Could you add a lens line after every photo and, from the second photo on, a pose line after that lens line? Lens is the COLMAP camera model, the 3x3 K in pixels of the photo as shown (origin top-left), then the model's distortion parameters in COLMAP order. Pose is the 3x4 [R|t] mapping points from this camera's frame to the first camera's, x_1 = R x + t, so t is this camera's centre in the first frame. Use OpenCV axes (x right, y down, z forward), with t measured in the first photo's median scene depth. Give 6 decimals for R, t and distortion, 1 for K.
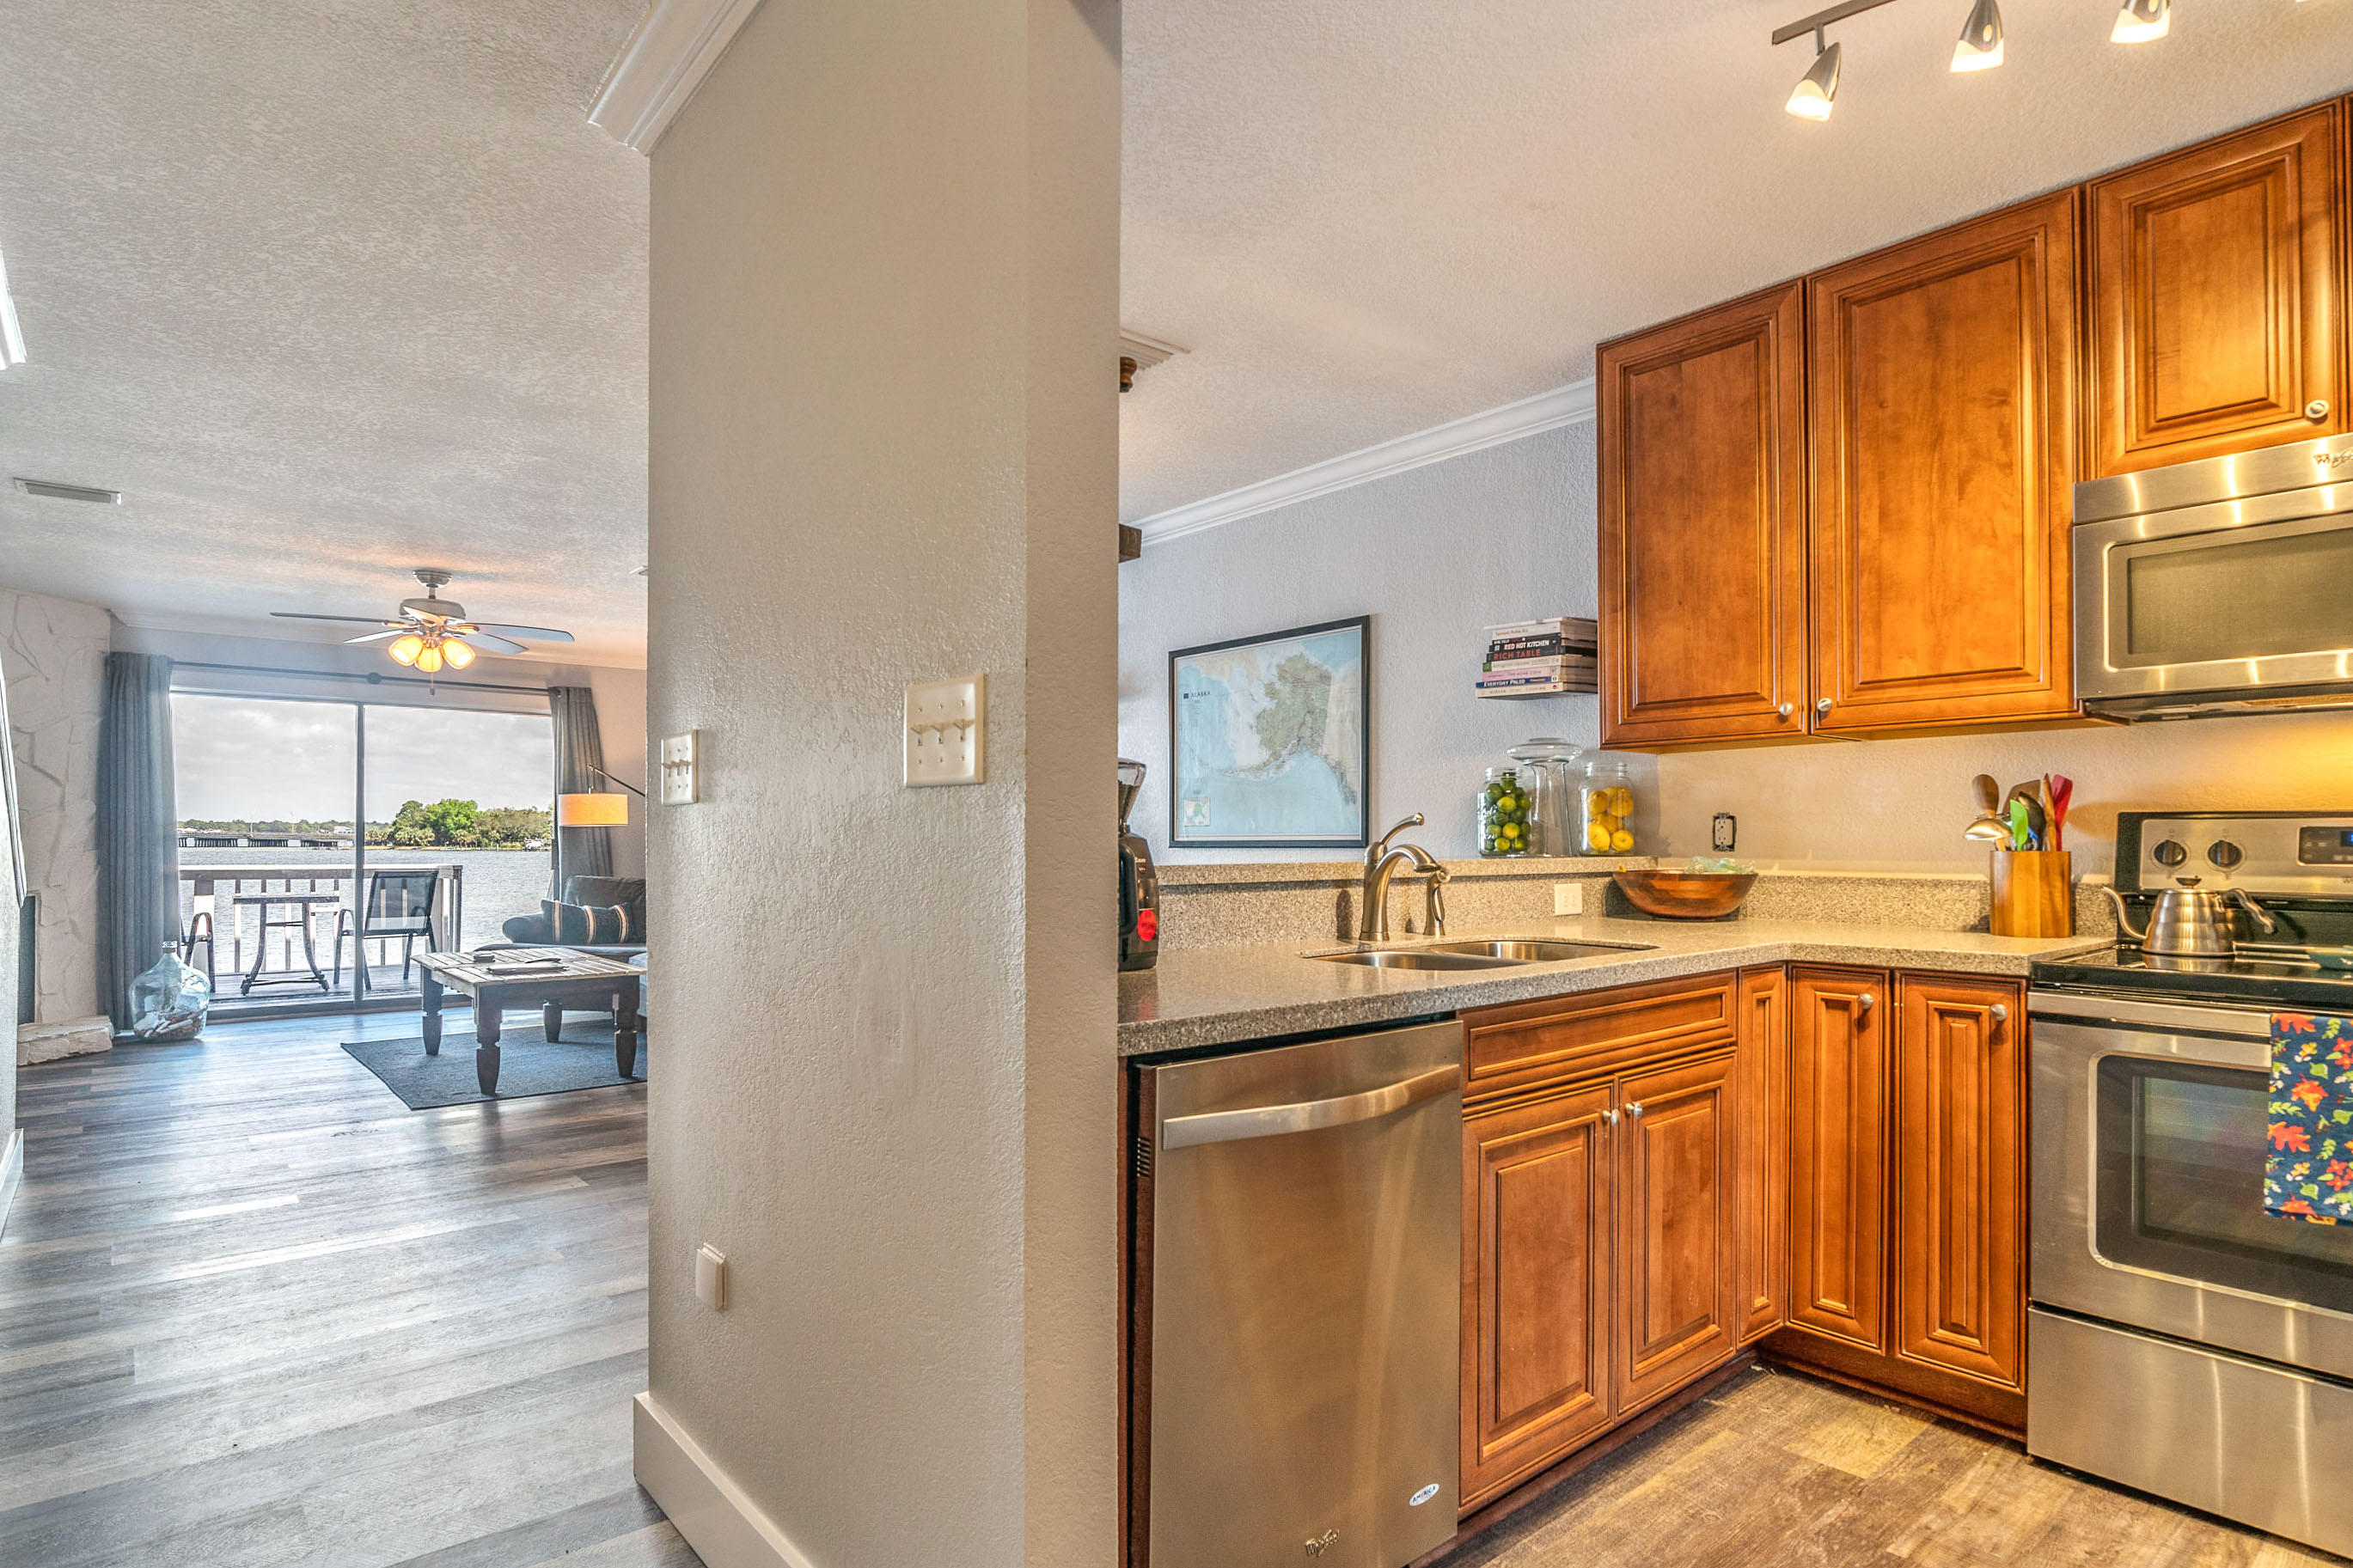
lens RADIAL K [[1239.5, 0, 1165.4], [0, 1239.5, 837.9], [0, 0, 1]] dist [-0.004602, -0.001951]
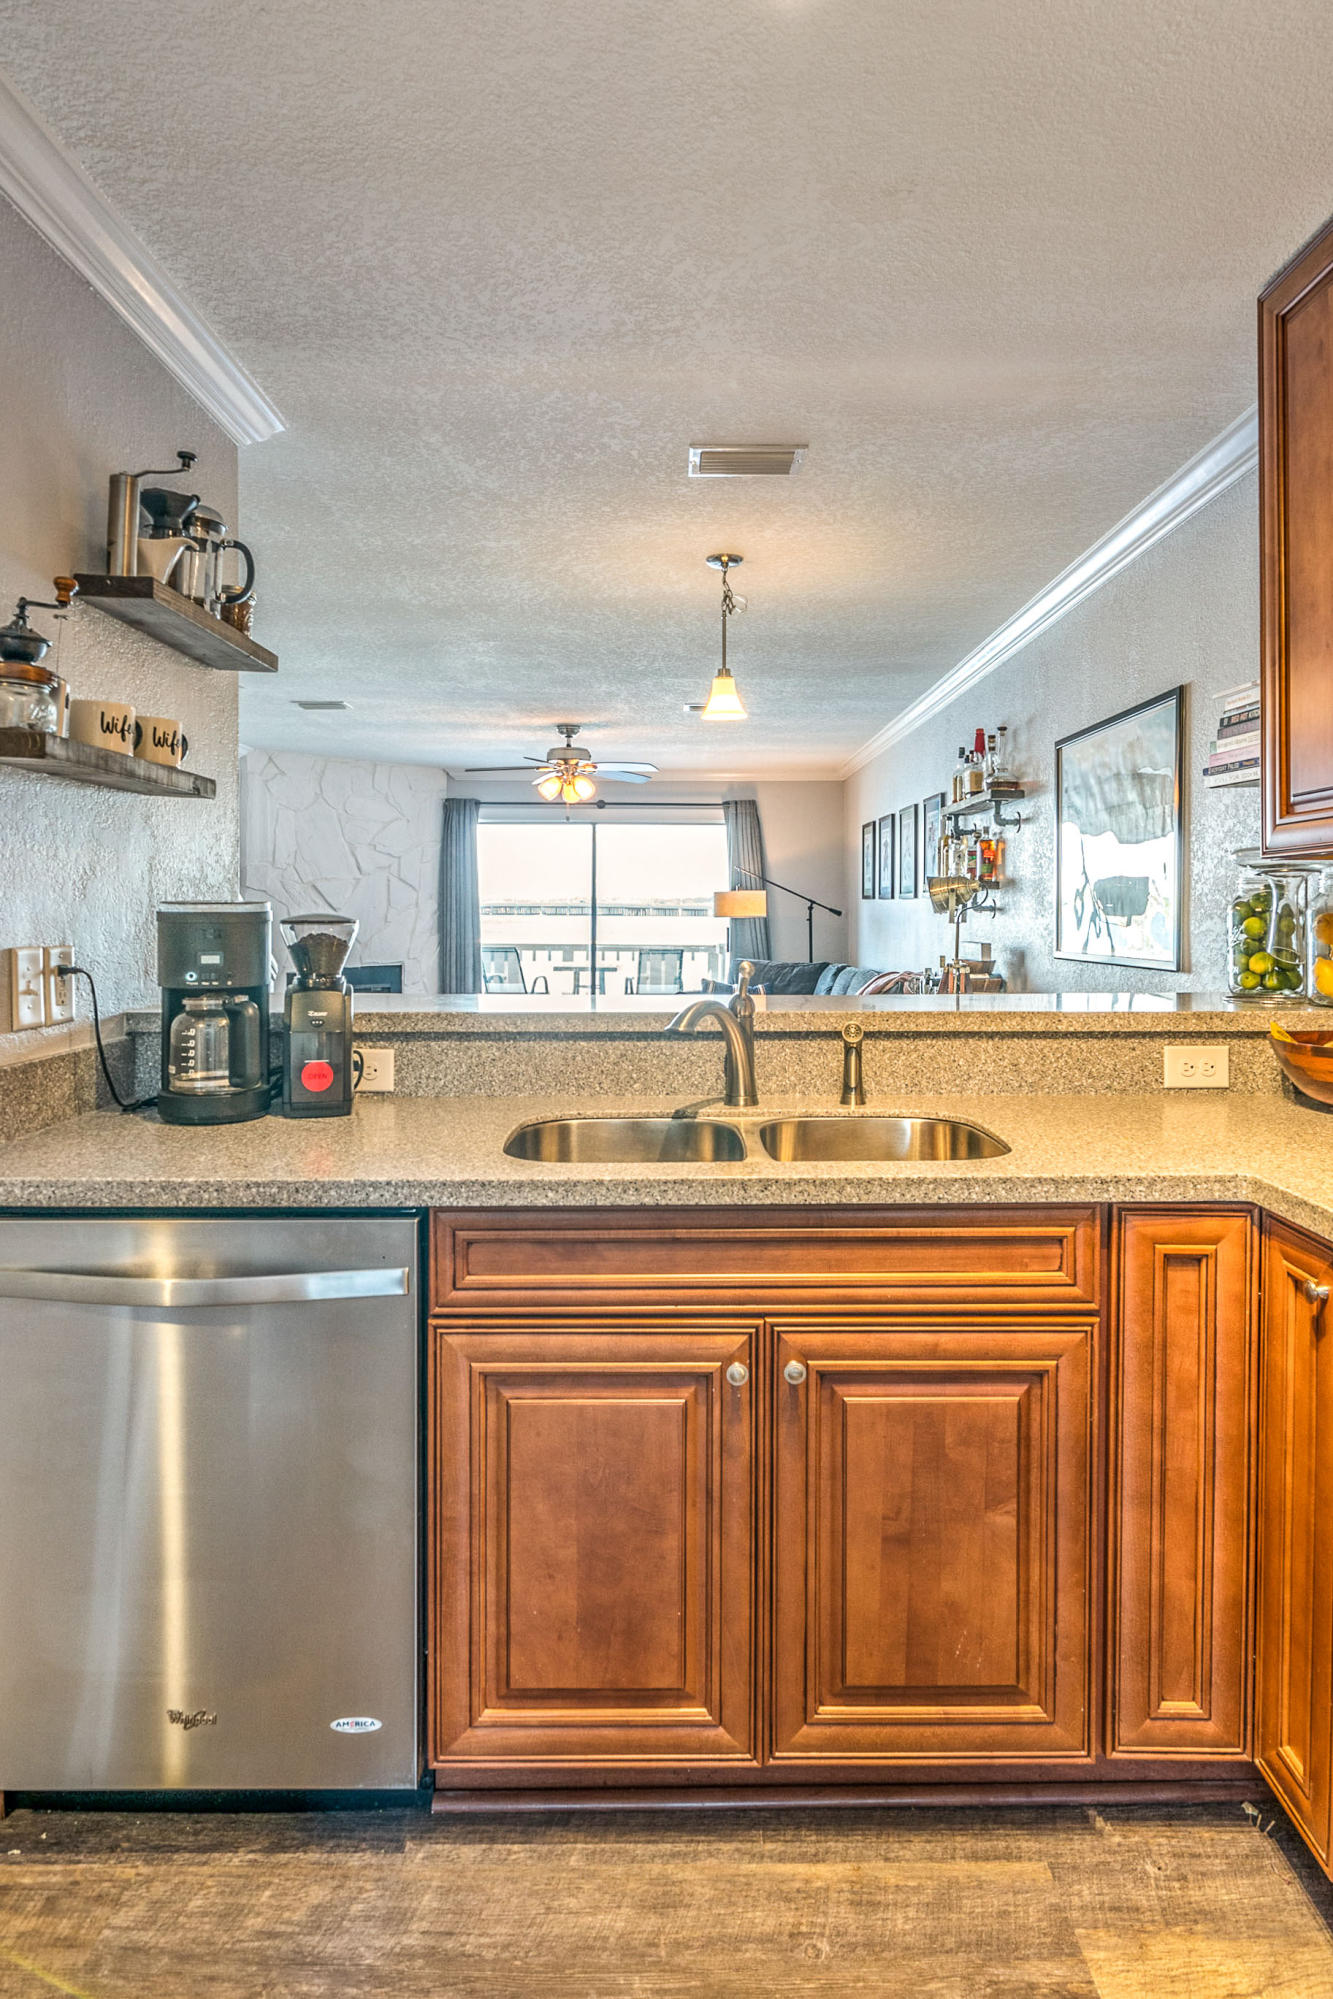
lens RADIAL K [[1155.2, 0, 678.1], [0, 1155.2, 919.9], [0, 0, 1]] dist [-0.003530, -0.000856]
pose [[0.768696, 0.004704, -0.639597, 0.560224], [0.000898, 0.999964, 0.008433, -0.046334], [0.639613, -0.007056, 0.768664, 0.294960]]
